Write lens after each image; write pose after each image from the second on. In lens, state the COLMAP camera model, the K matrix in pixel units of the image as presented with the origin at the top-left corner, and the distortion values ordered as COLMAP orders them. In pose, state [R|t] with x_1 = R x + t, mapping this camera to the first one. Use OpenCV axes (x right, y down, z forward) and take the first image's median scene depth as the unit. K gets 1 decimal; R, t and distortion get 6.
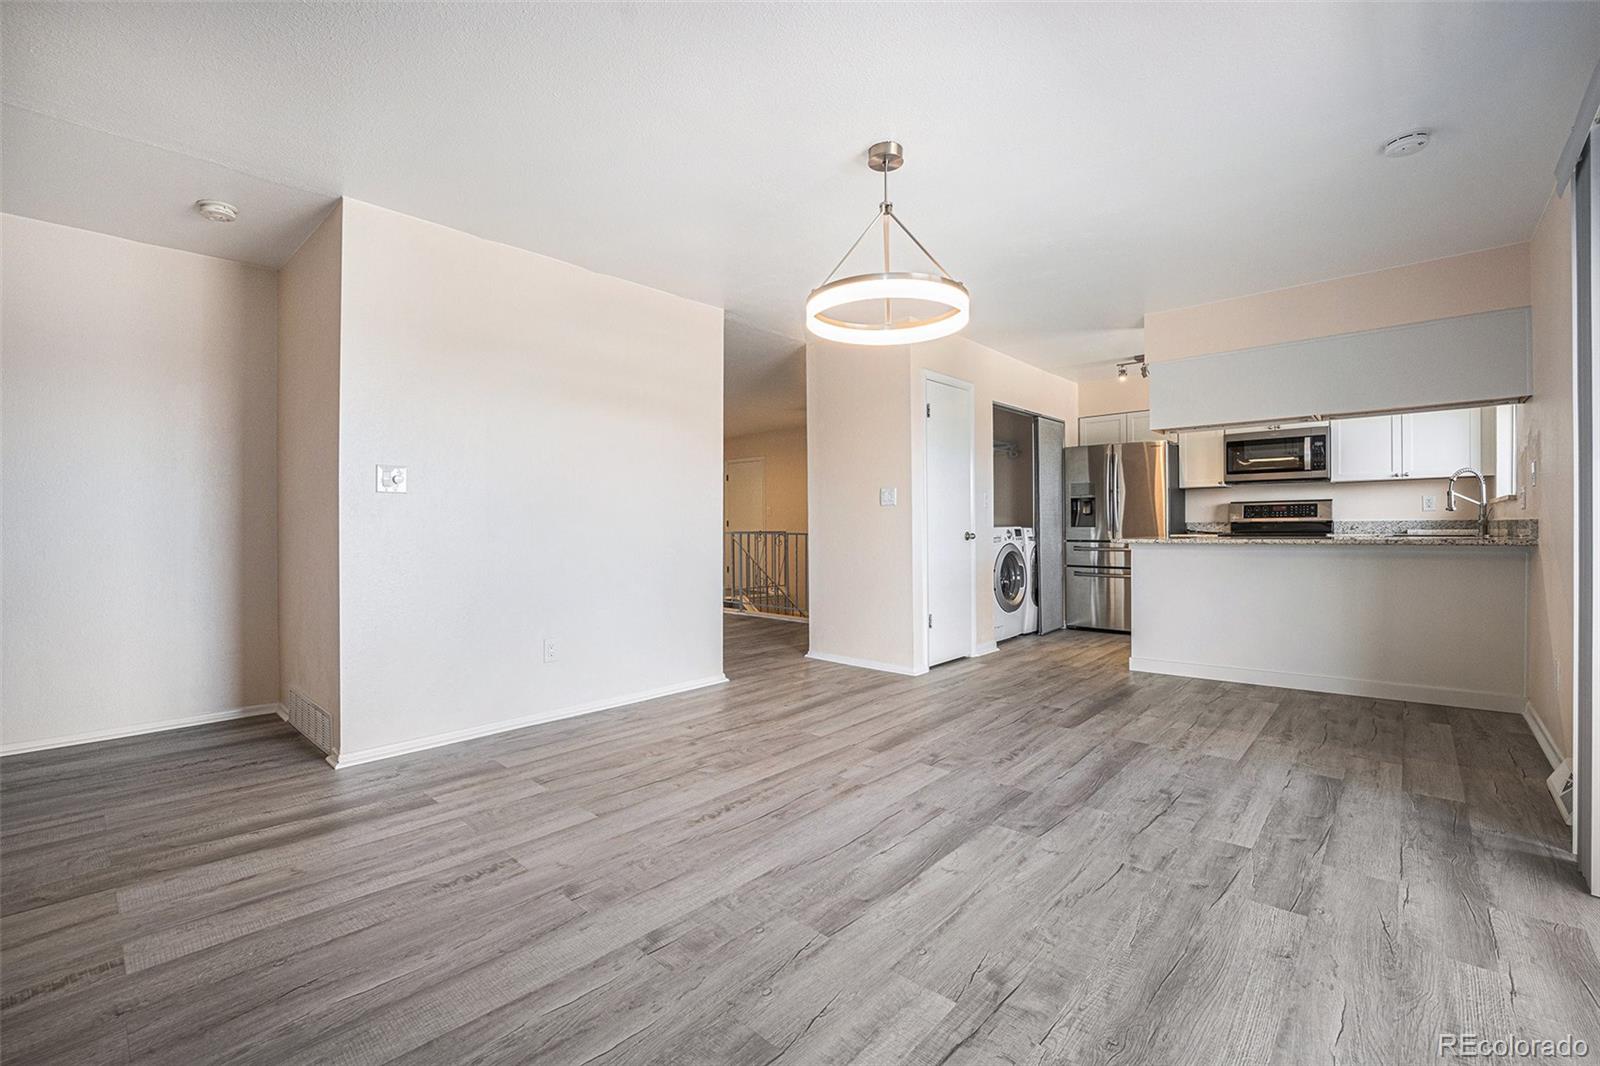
lens RADIAL K [[667.4, 0, 803.5], [0, 667.4, 532.8], [0, 0, 1]] dist [-0.000665, 0.000101]
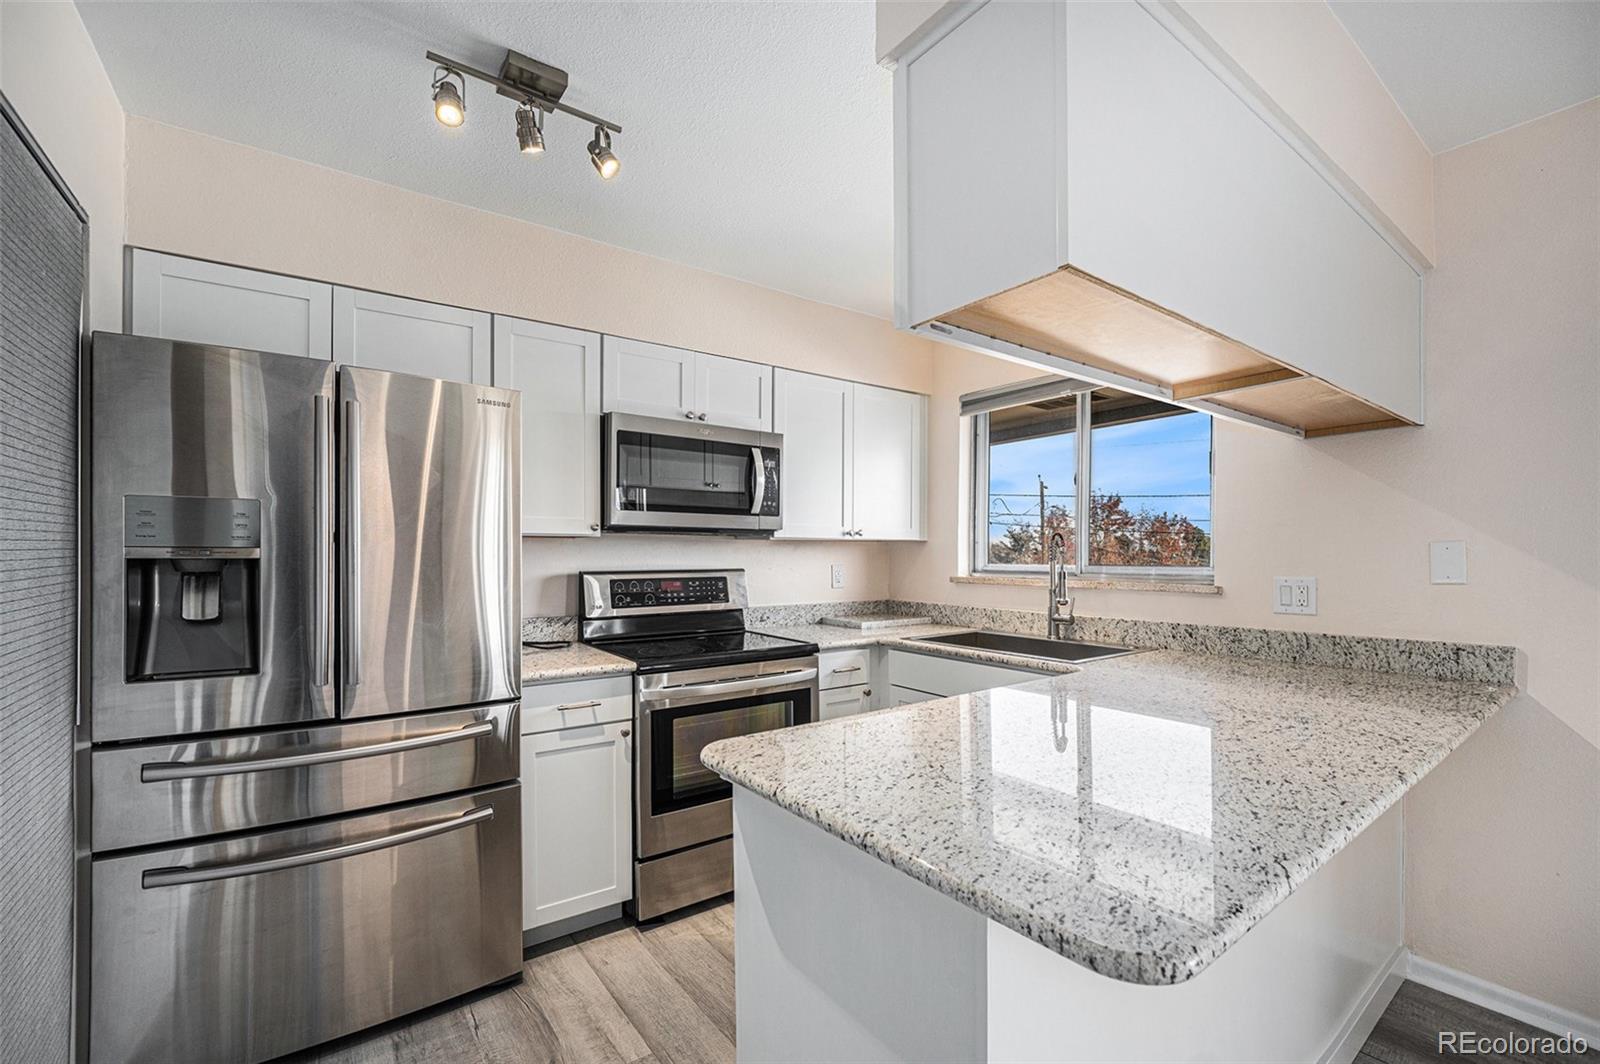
lens RADIAL K [[654.8, 0, 773.1], [0, 654.8, 550.5], [0, 0, 1]] dist [-0.007654, -0.000062]
pose [[0.212231, 0.012530, 0.977139, 0.250222], [0.011847, 0.999811, -0.015394, -0.052746], [-0.977148, 0.014843, 0.212042, 0.799940]]
